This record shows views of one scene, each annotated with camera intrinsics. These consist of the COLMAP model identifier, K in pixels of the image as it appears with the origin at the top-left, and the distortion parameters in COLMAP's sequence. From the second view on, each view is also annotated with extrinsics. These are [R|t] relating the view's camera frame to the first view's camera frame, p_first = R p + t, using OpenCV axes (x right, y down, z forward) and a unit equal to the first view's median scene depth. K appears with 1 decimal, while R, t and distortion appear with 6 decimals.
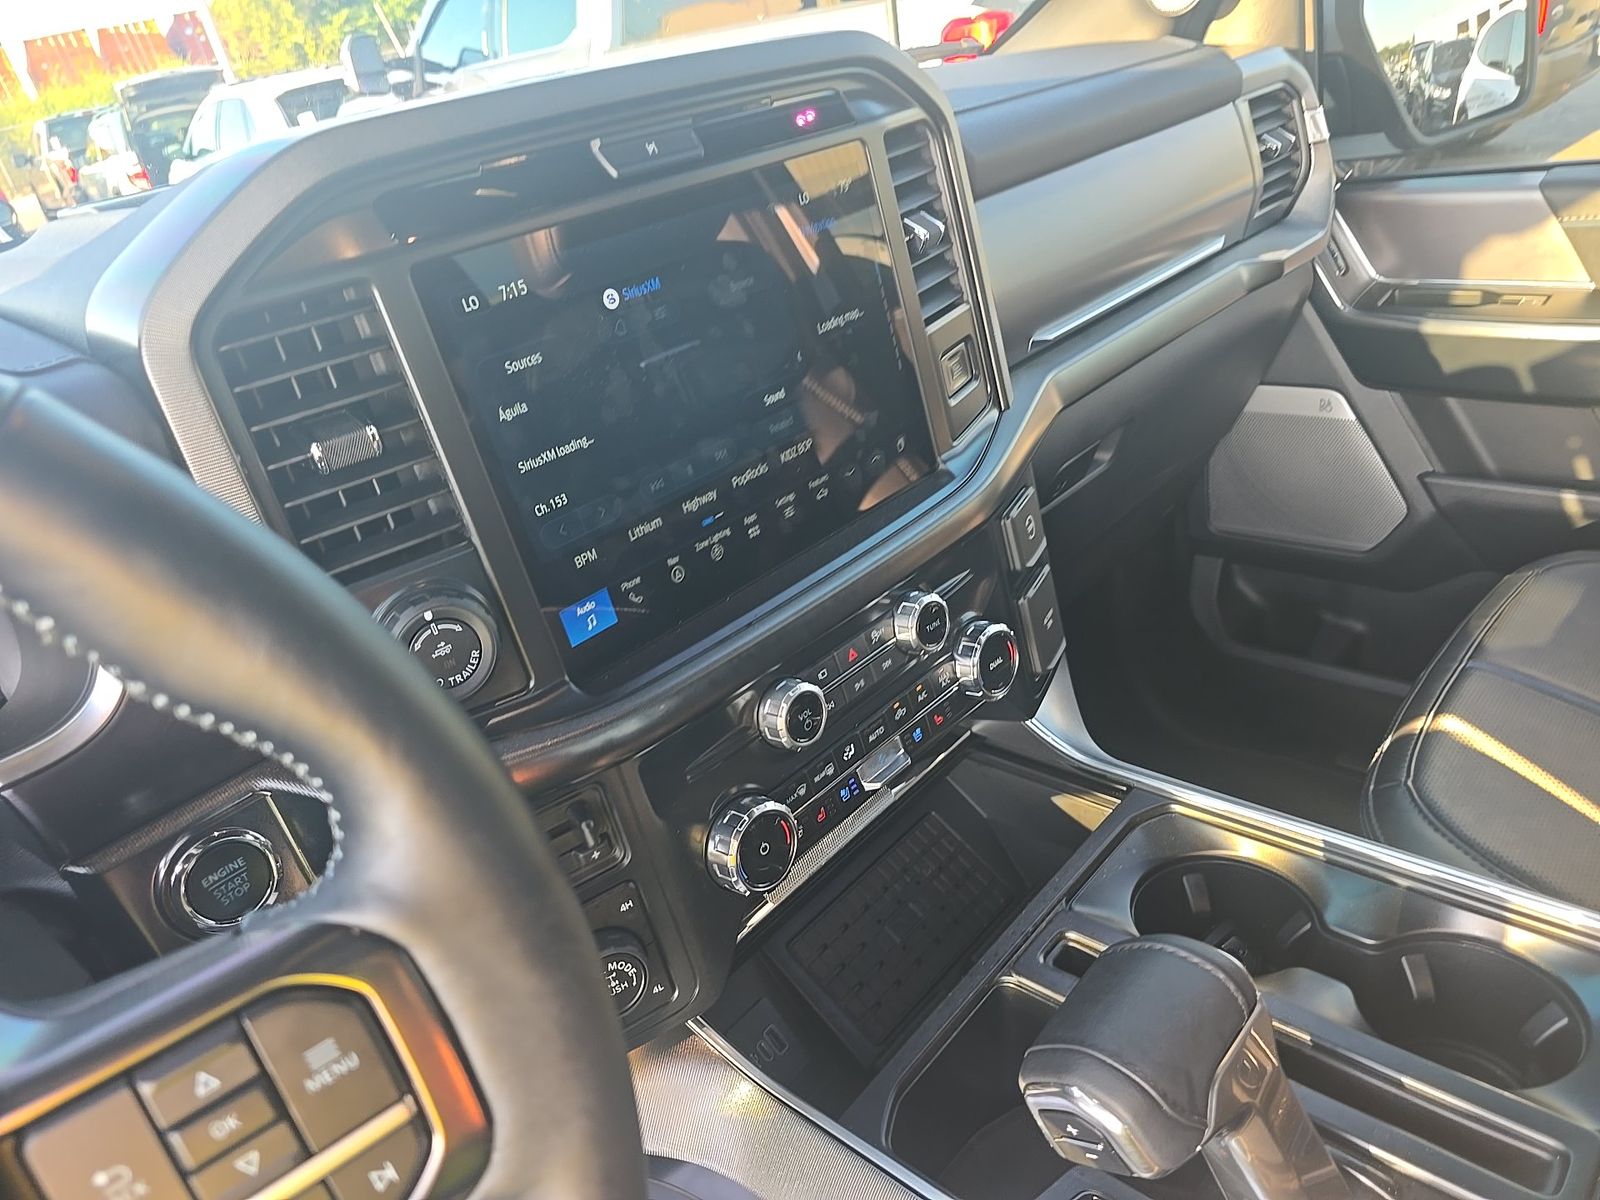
lens RADIAL K [[1044.3, 0, 787.8], [0, 1044.3, 603.7], [0, 0, 1]] dist [0.034712, -0.037640]
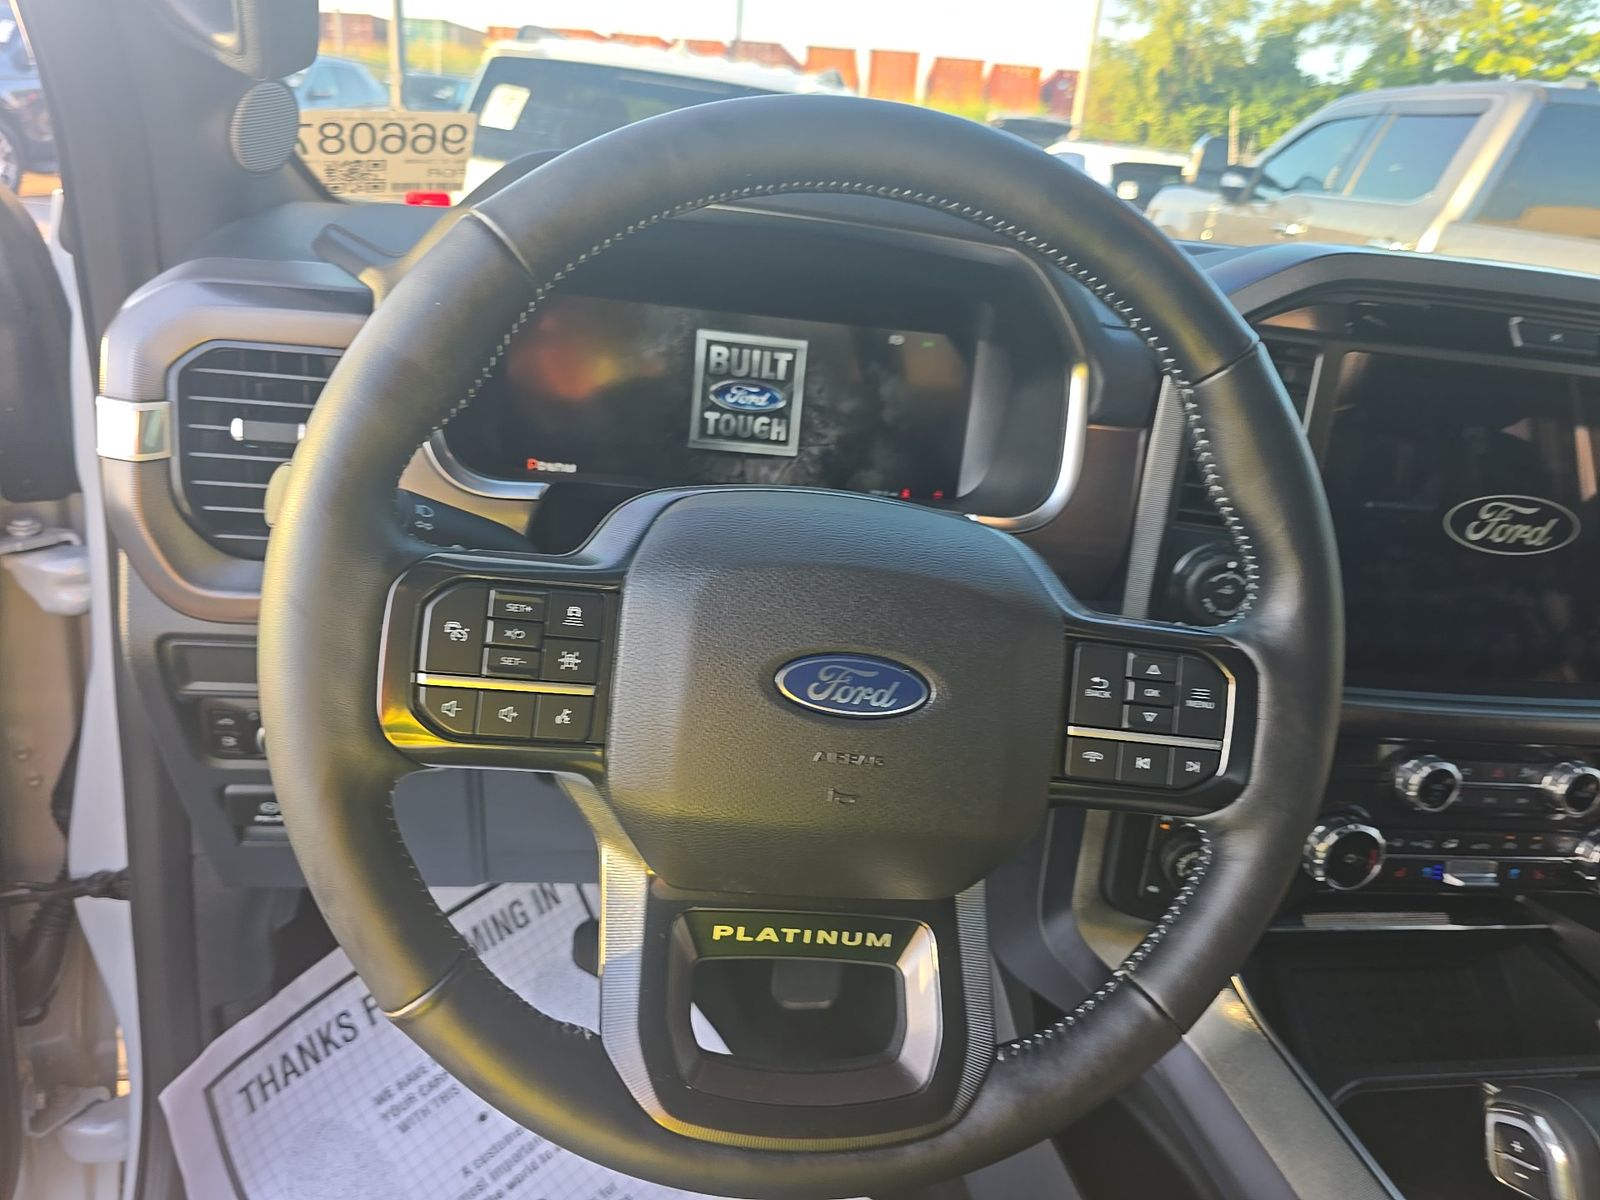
lens RADIAL K [[1058.9, 0, 821.9], [0, 1058.9, 602.3], [0, 0, 1]] dist [0.034014, -0.042416]
pose [[0.759369, 0.466432, -0.453652, -0.064901], [-0.502257, 0.863438, 0.047032, 0.220046], [0.413638, 0.192135, 0.889937, -0.437661]]
